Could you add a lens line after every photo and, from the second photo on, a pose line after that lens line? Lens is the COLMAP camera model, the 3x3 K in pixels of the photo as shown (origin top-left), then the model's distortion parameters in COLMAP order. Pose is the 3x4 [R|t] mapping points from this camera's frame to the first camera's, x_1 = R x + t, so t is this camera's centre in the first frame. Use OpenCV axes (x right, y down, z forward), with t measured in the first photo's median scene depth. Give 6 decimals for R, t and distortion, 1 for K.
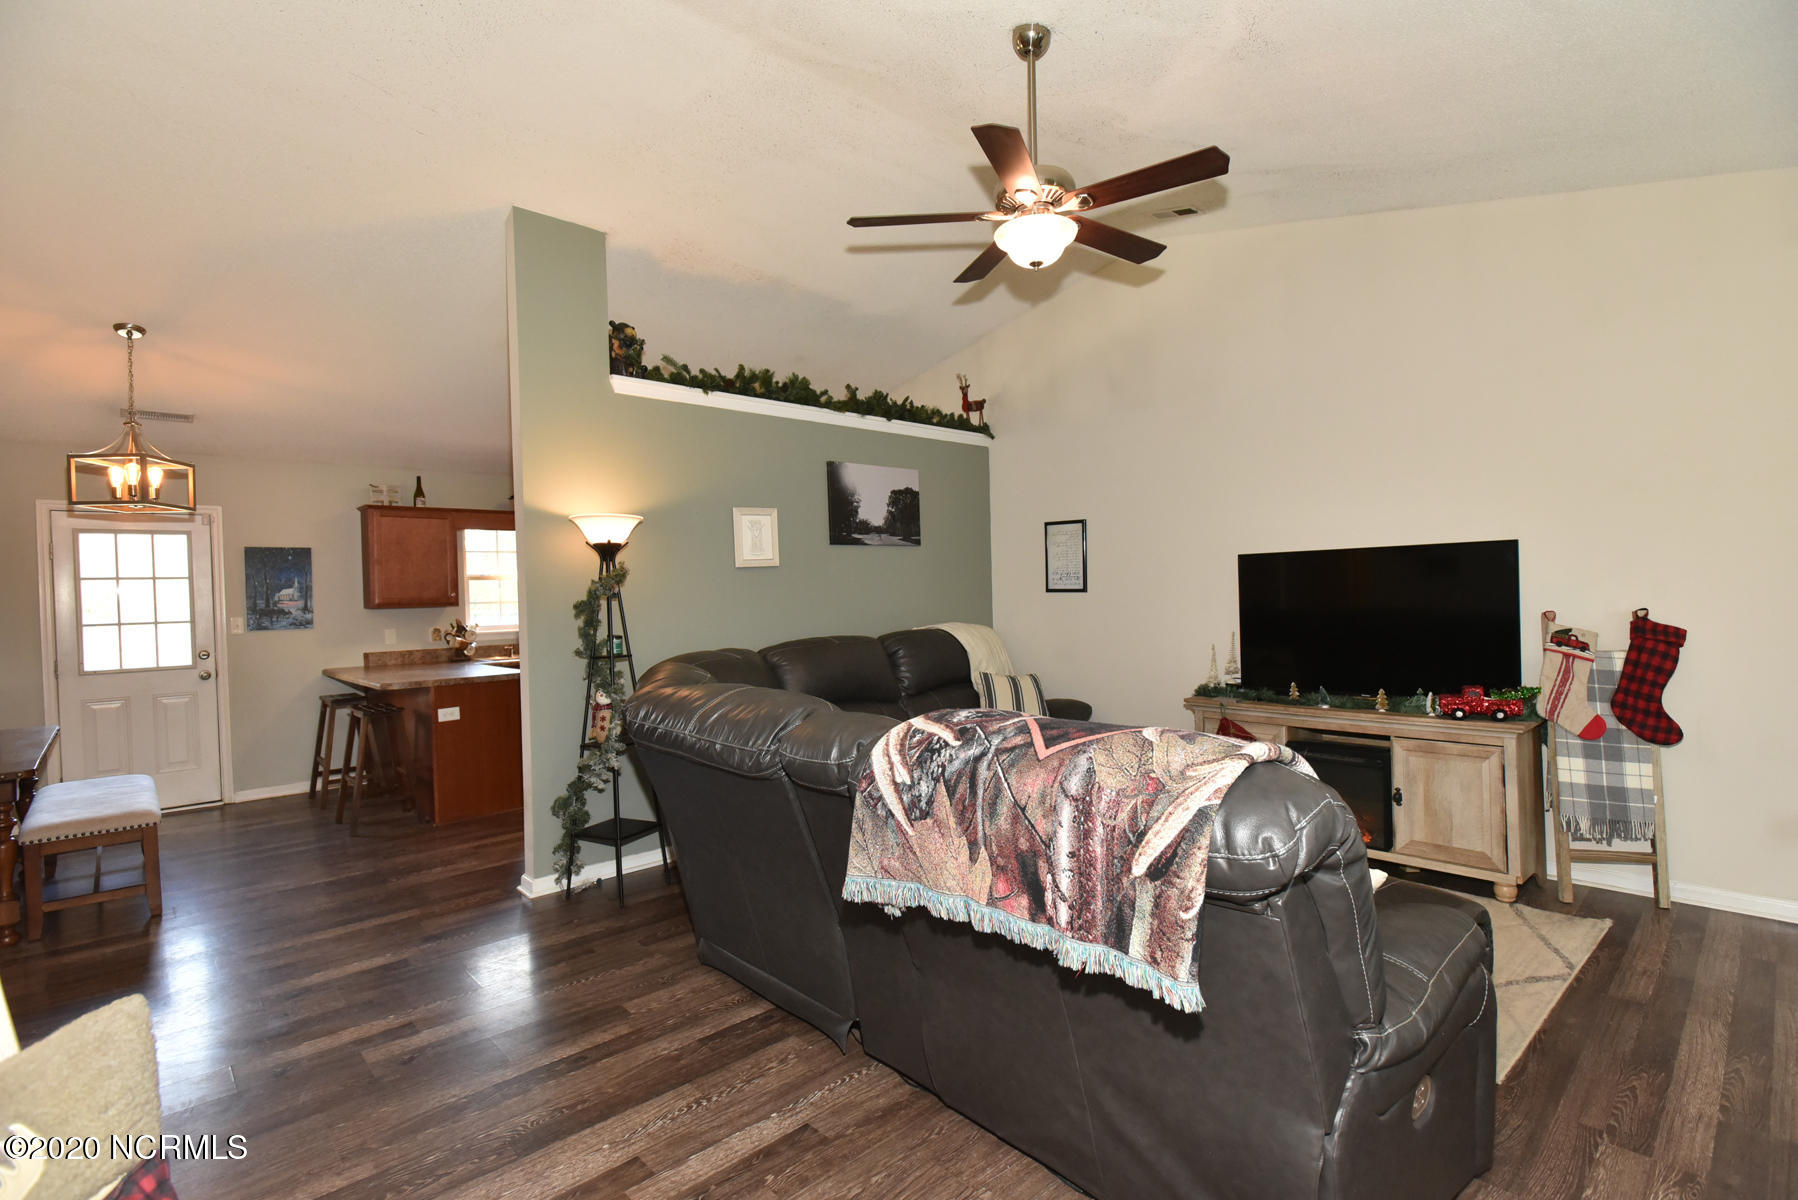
lens RADIAL K [[851.5, 0, 900.2], [0, 851.5, 604.6], [0, 0, 1]] dist [-0.015418, 0.001366]
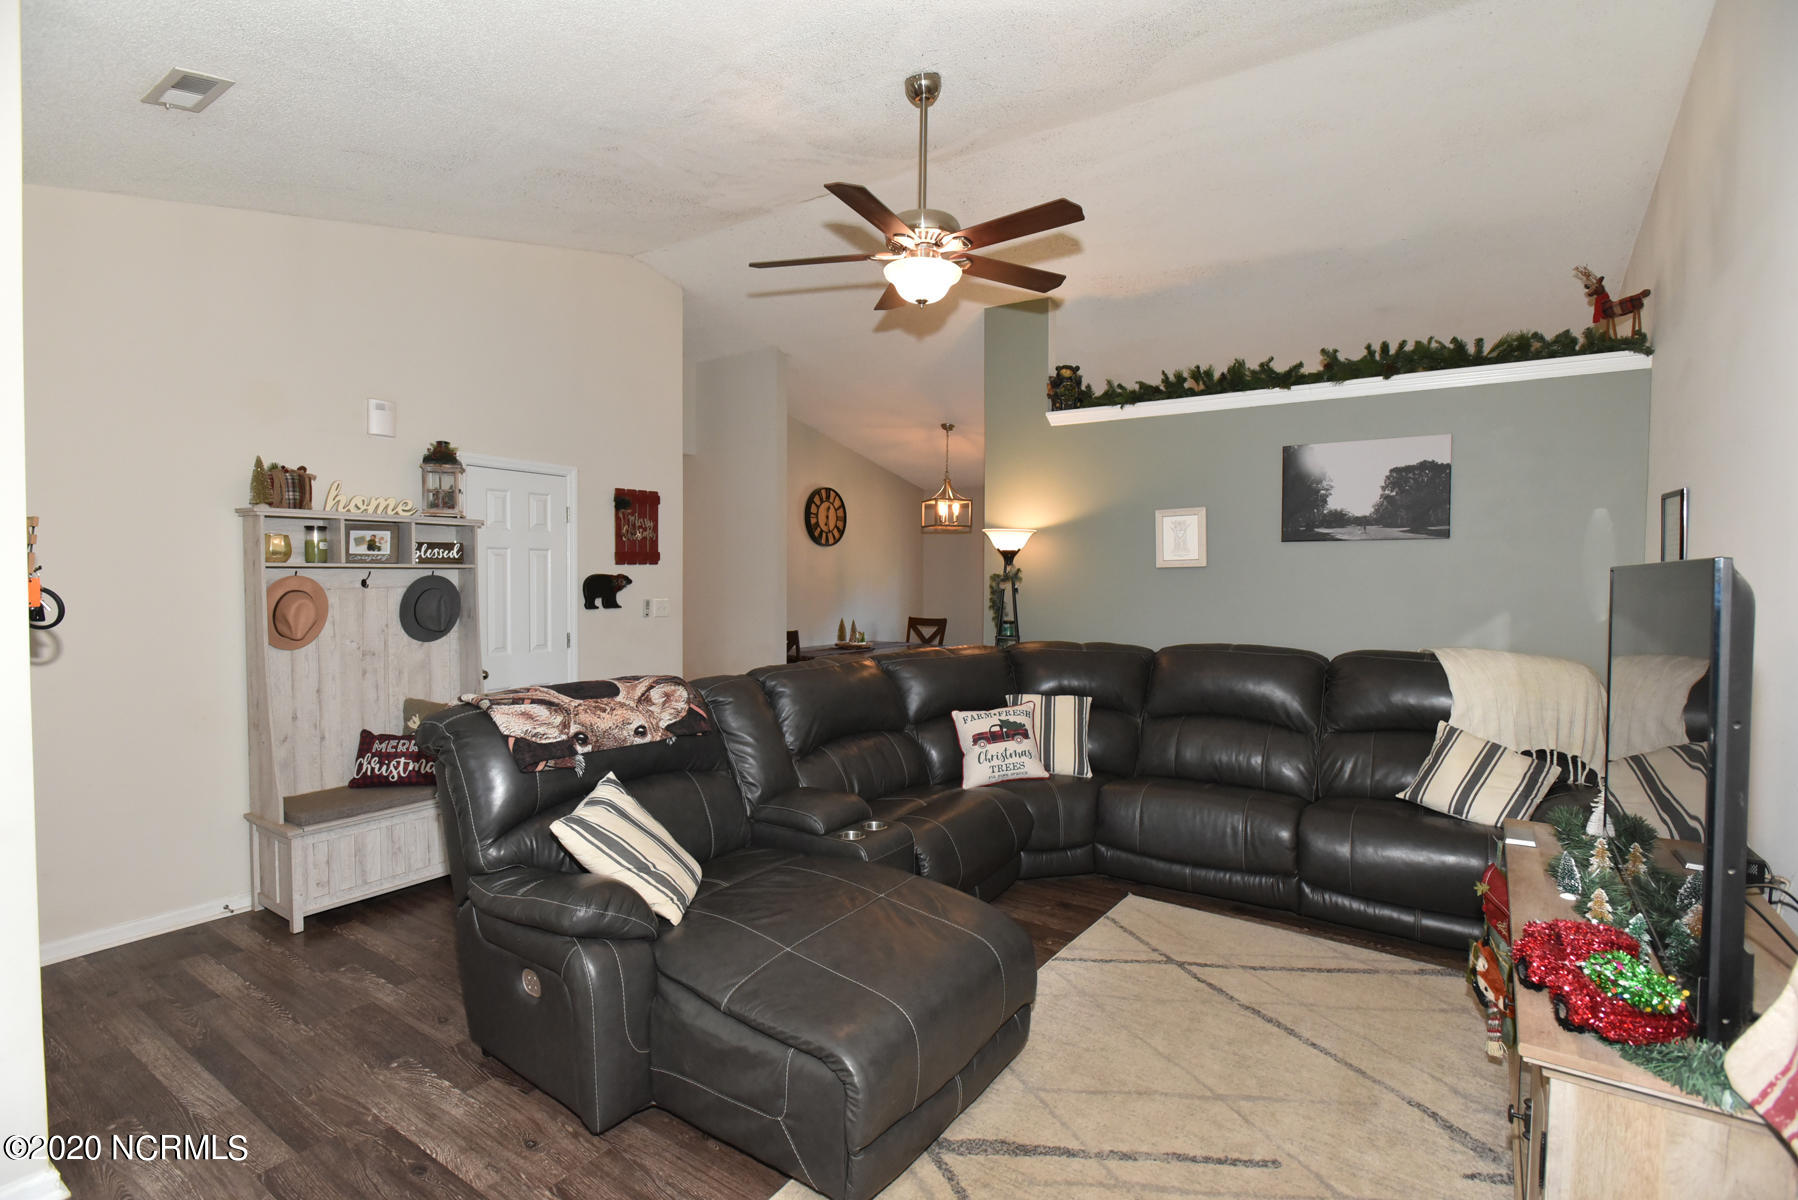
lens RADIAL K [[851.5, 0, 894.2], [0, 851.5, 599.4], [0, 0, 1]] dist [-0.015418, 0.001366]
pose [[0.224139, 0.058711, -0.972787, 0.777990], [-0.025953, 0.998189, 0.054265, -0.054925], [0.974212, 0.013084, 0.225257, 0.469018]]
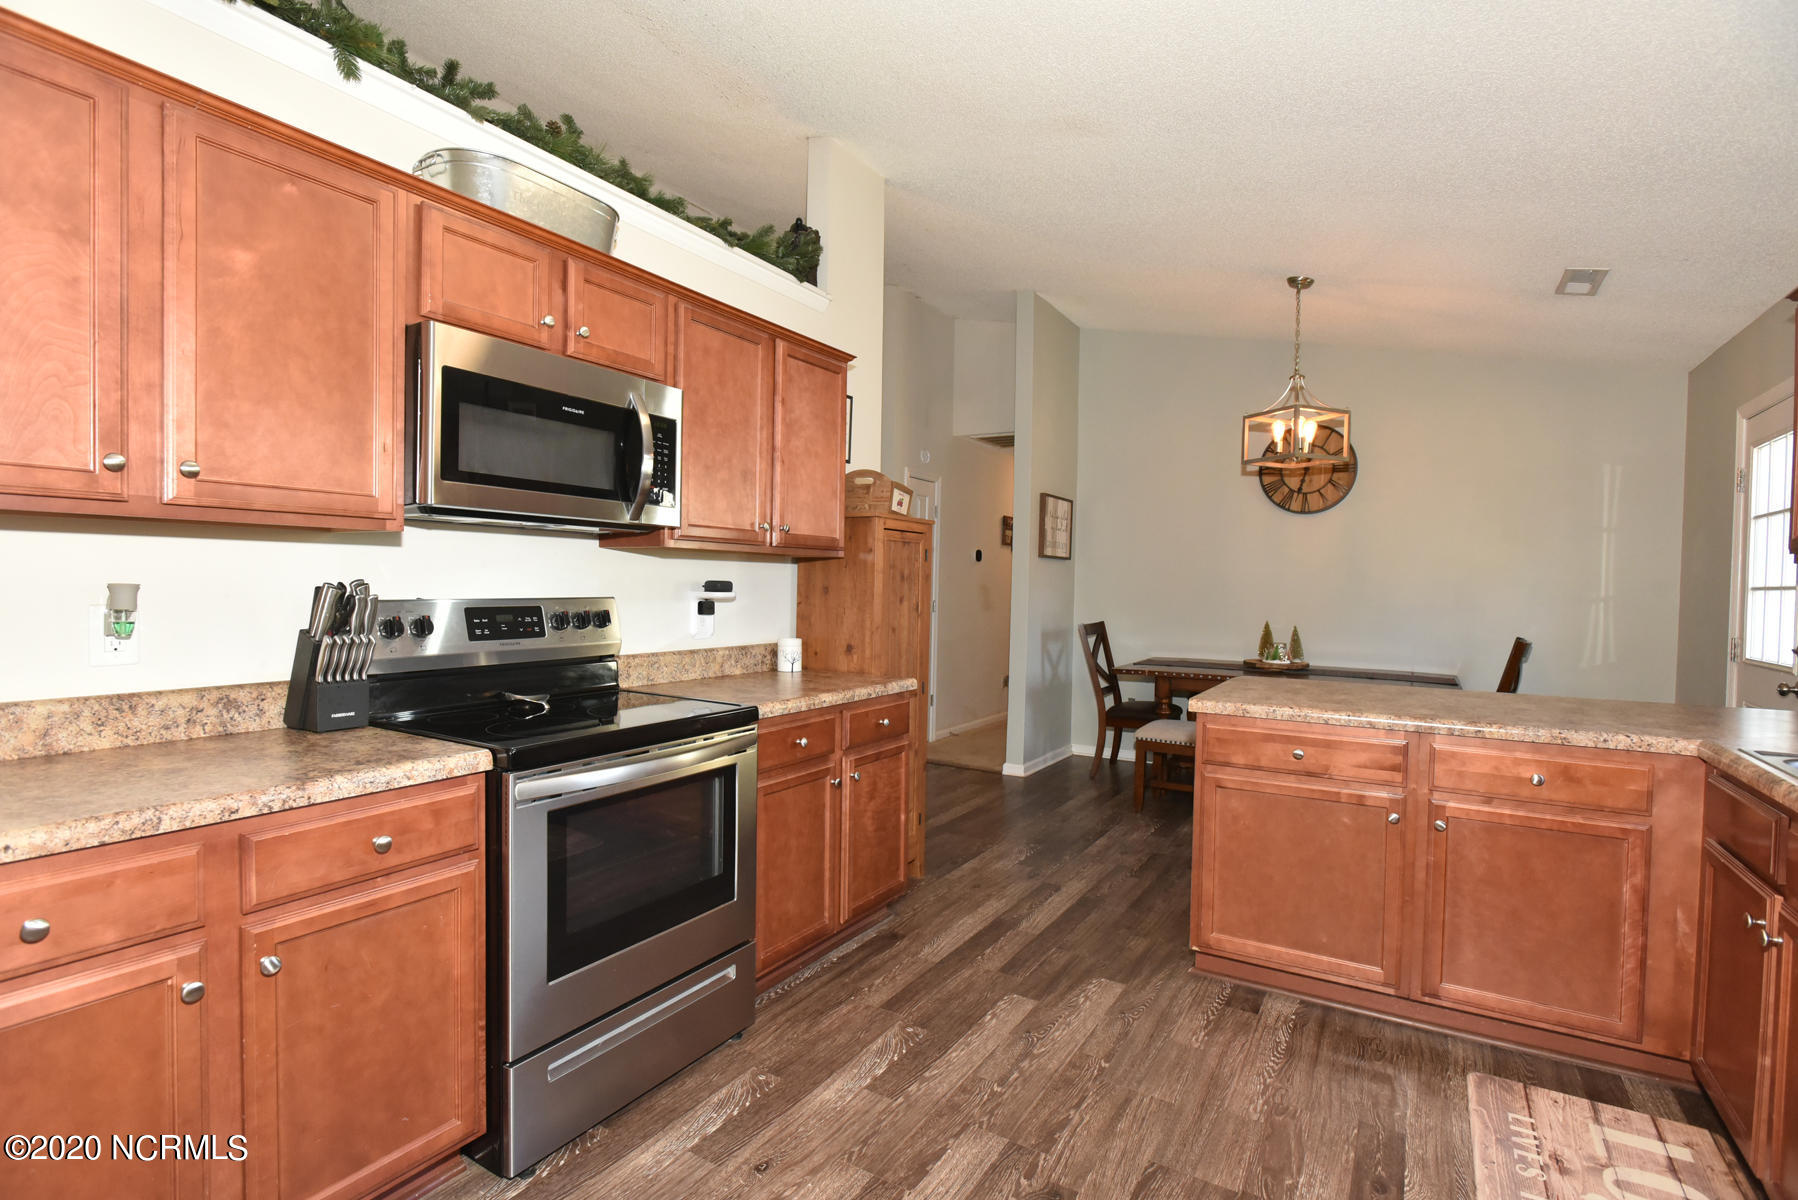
lens RADIAL K [[851.5, 0, 891.7], [0, 851.5, 595.9], [0, 0, 1]] dist [-0.015418, 0.001366]
pose [[-0.965433, 0.013797, -0.260285, -0.178502], [0.003930, 0.999255, 0.038391, 0.001831], [0.260621, 0.036041, -0.964768, 1.761556]]
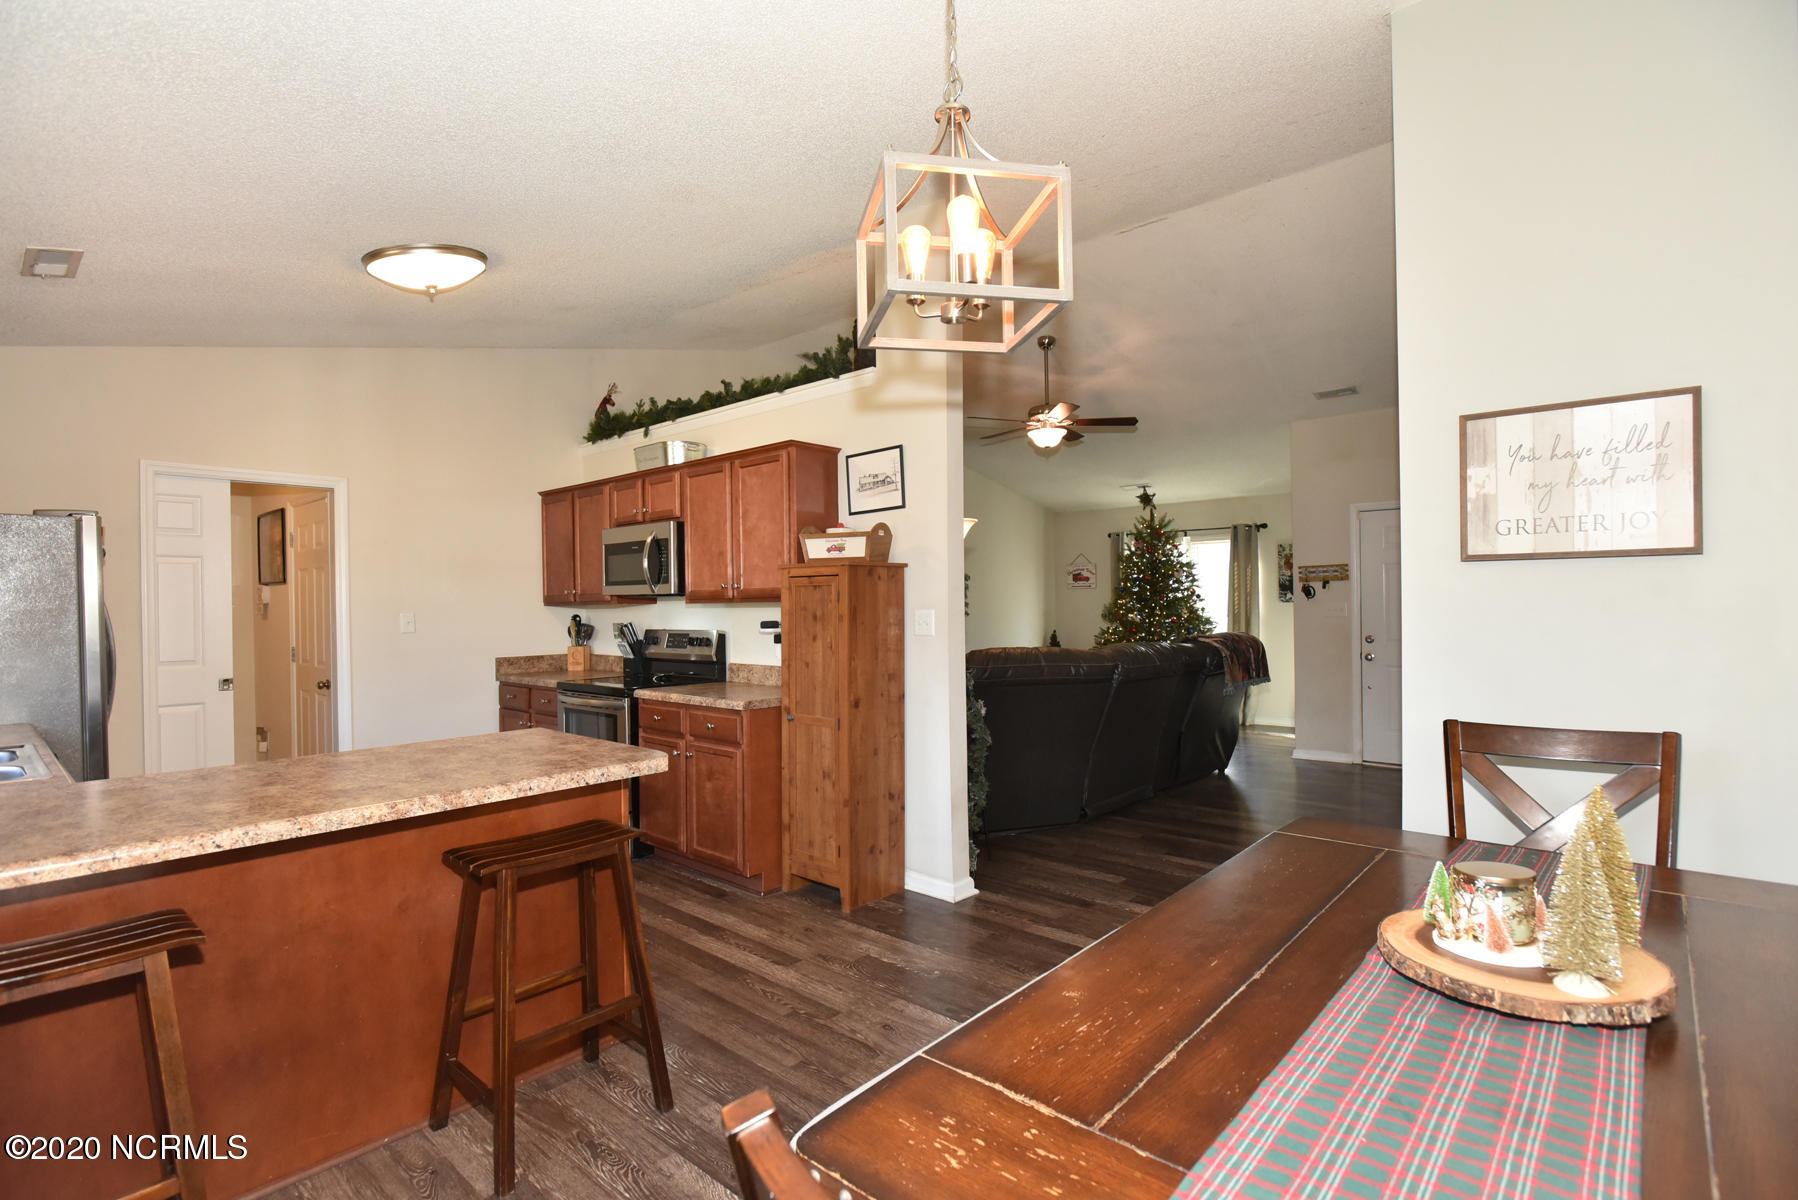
lens RADIAL K [[851.5, 0, 904.1], [0, 851.5, 600.6], [0, 0, 1]] dist [-0.015418, 0.001366]
pose [[-0.093911, 0.030555, 0.995112, -1.241154], [0.029007, 0.999189, -0.027943, 0.023876], [-0.995158, 0.026241, -0.094721, 1.015178]]
